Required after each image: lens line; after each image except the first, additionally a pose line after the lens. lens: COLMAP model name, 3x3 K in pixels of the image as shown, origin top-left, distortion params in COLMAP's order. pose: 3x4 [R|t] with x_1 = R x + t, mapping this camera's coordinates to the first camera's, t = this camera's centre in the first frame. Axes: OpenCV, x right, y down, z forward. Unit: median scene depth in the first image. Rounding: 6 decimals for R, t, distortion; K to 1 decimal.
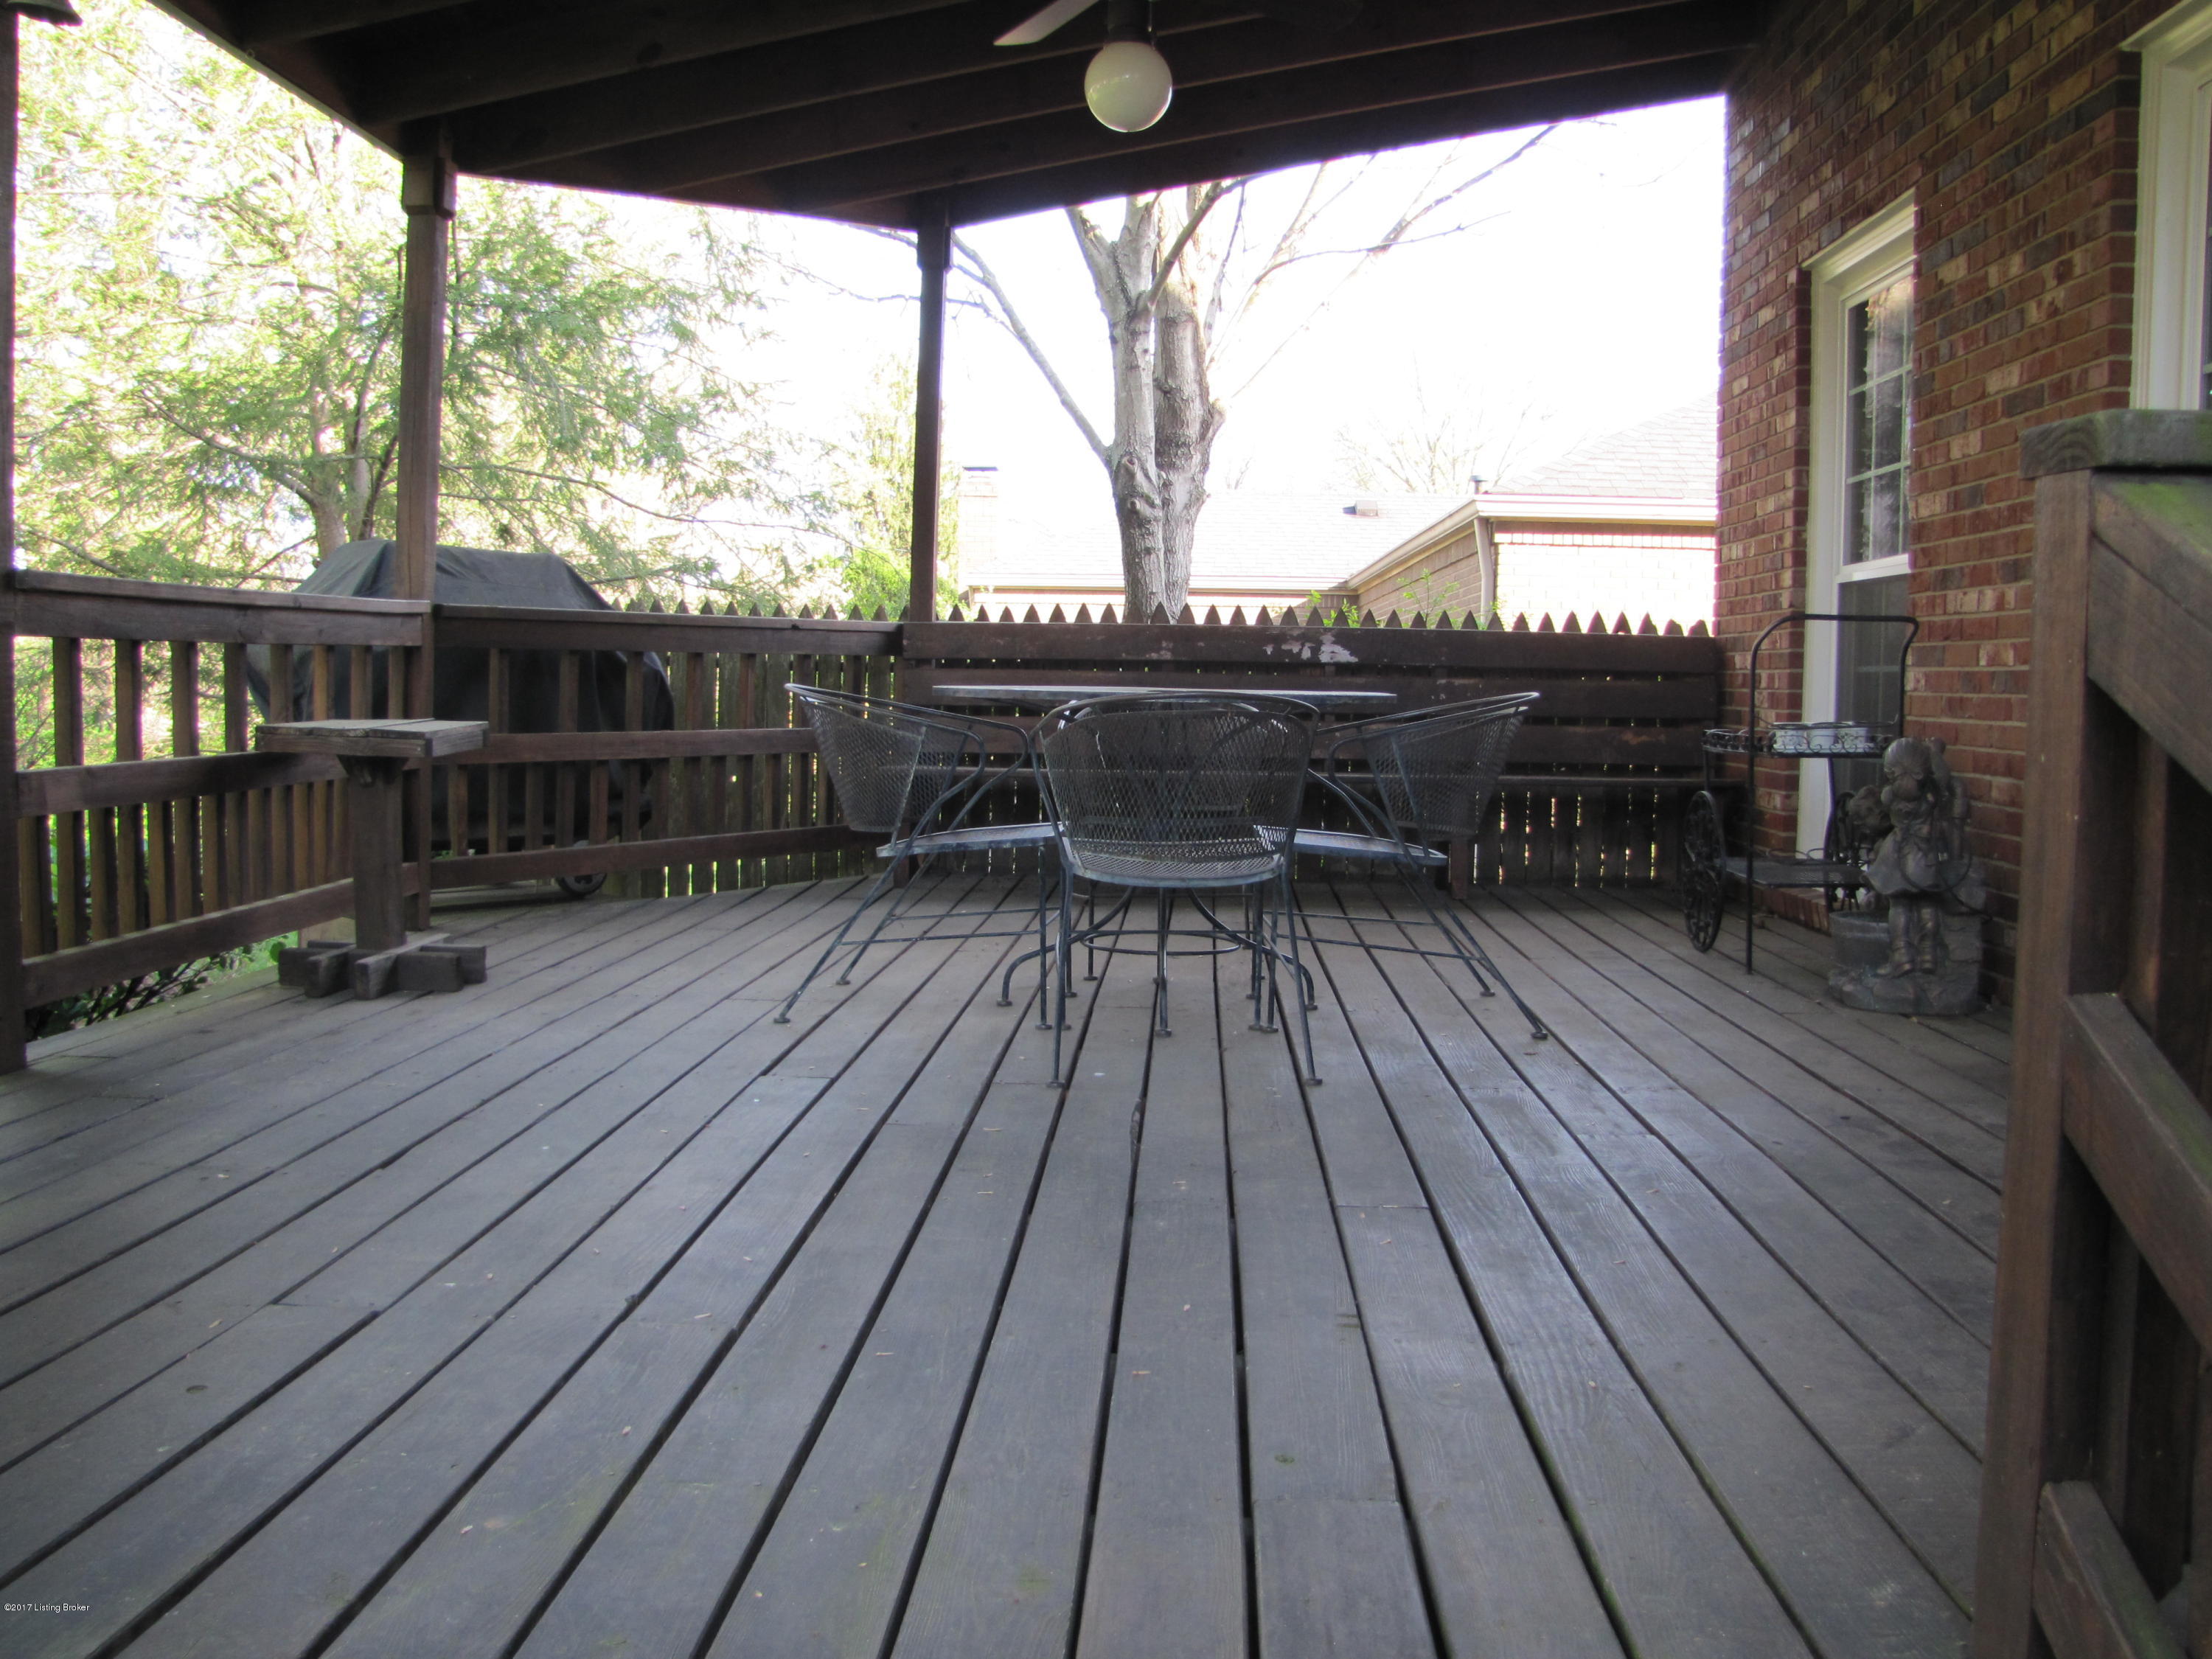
lens RADIAL K [[1857.0, 0, 1116.8], [0, 1857.0, 786.1], [0, 0, 1]] dist [-0.189646, 0.170442]
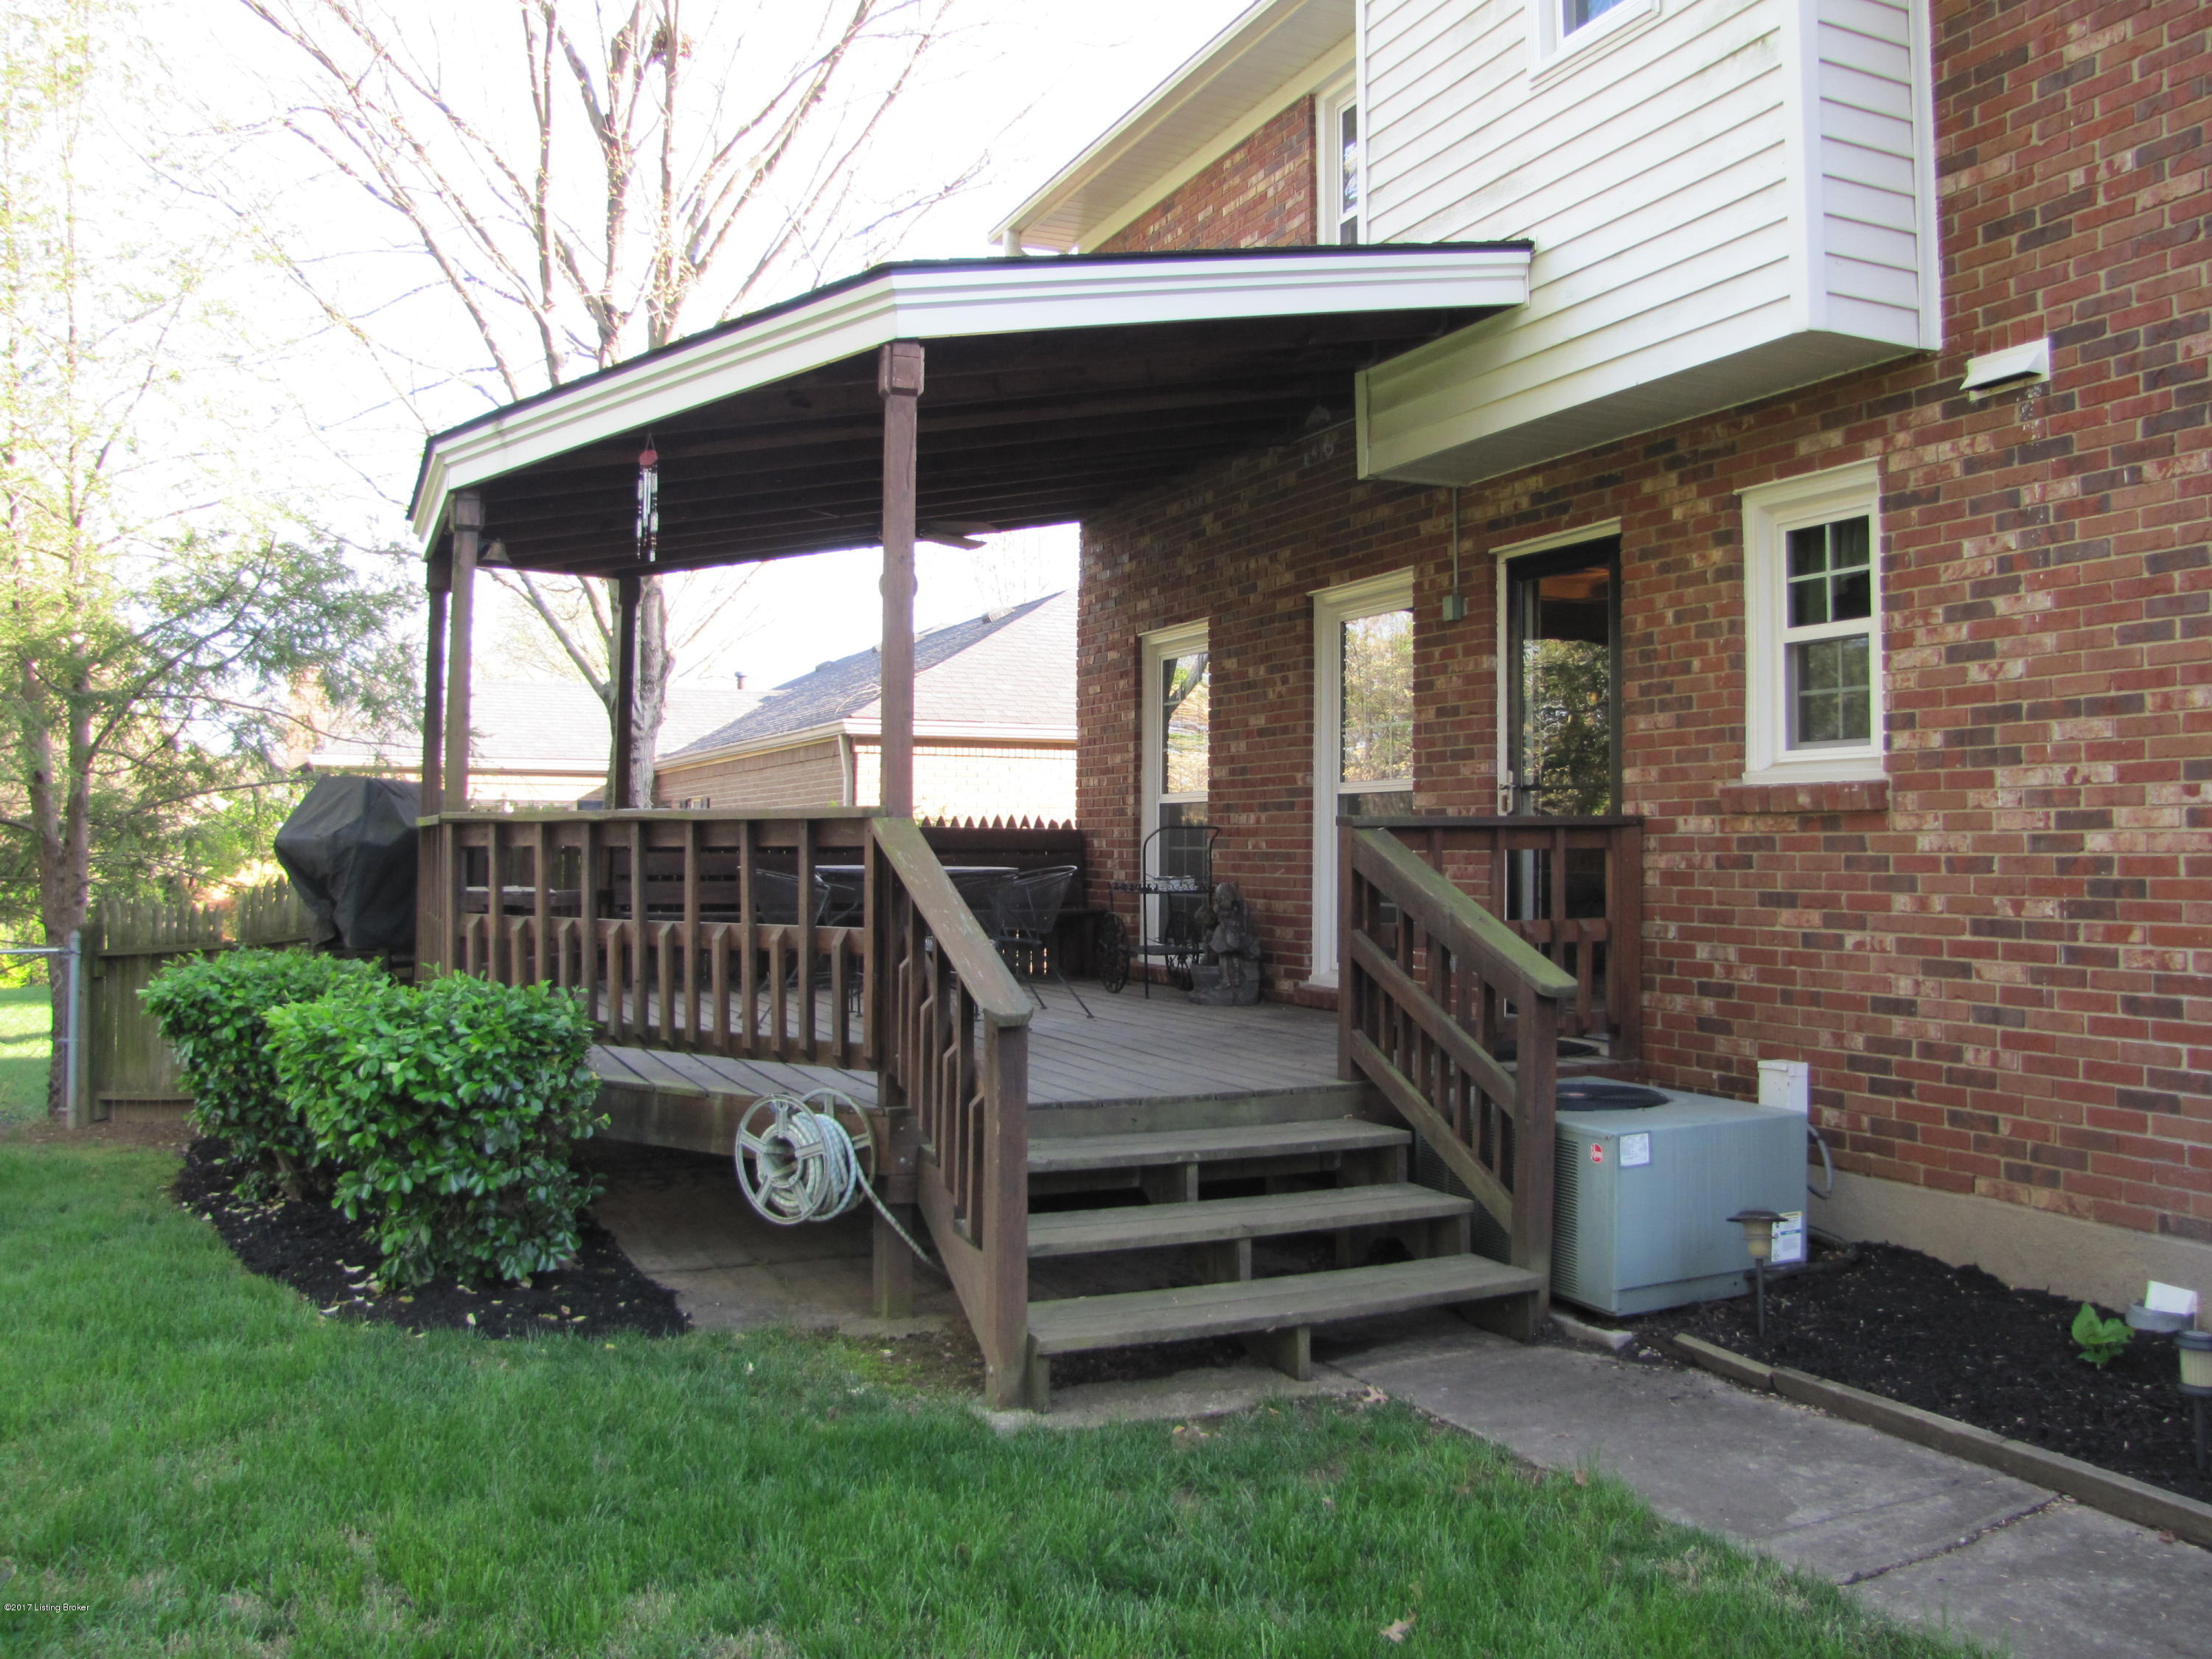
lens RADIAL K [[1857.0, 0, 1116.8], [0, 1857.0, 786.1], [0, 0, 1]] dist [-0.189646, 0.170442]
pose [[0.895642, 0.004639, 0.444752, -0.498847], [0.033497, 0.996402, -0.077851, 0.020297], [-0.443513, 0.084624, 0.892264, -0.712160]]
